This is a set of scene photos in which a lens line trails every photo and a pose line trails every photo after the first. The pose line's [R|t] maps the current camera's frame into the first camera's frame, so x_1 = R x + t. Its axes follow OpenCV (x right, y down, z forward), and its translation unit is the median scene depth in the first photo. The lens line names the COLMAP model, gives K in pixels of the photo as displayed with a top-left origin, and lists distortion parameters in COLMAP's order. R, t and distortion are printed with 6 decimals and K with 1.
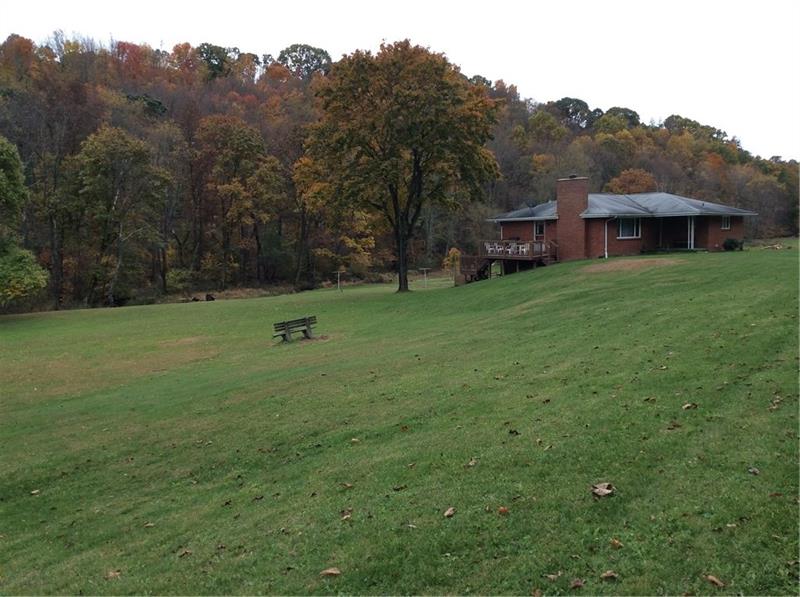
lens RADIAL K [[707.7, 0, 400.0], [0, 707.7, 298.5], [0, 0, 1]] dist [0.013511, -0.005513]
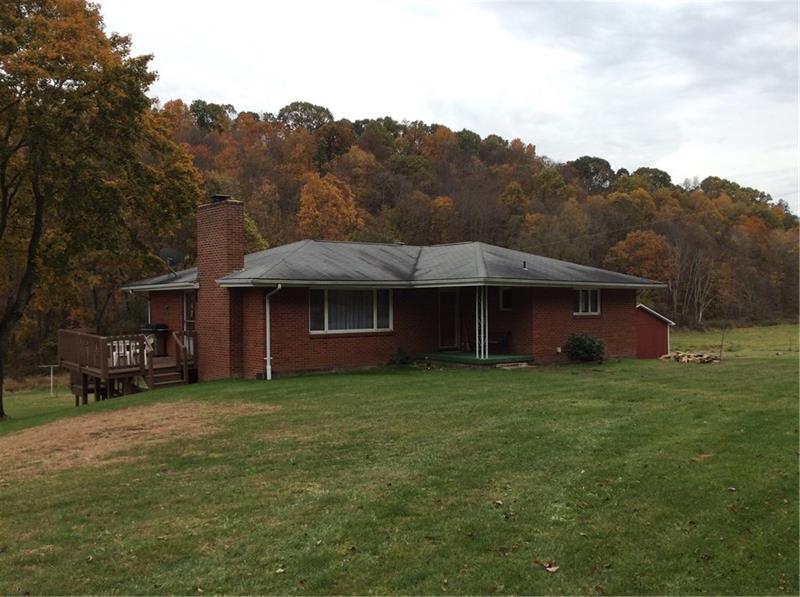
lens RADIAL K [[707.7, 0, 400.0], [0, 707.7, 298.5], [0, 0, 1]] dist [0.013511, -0.005513]
pose [[0.997148, 0.012980, -0.074342, 0.065218], [-0.019906, 0.995449, -0.093196, -0.010943], [0.072794, 0.094410, 0.992868, 0.091386]]
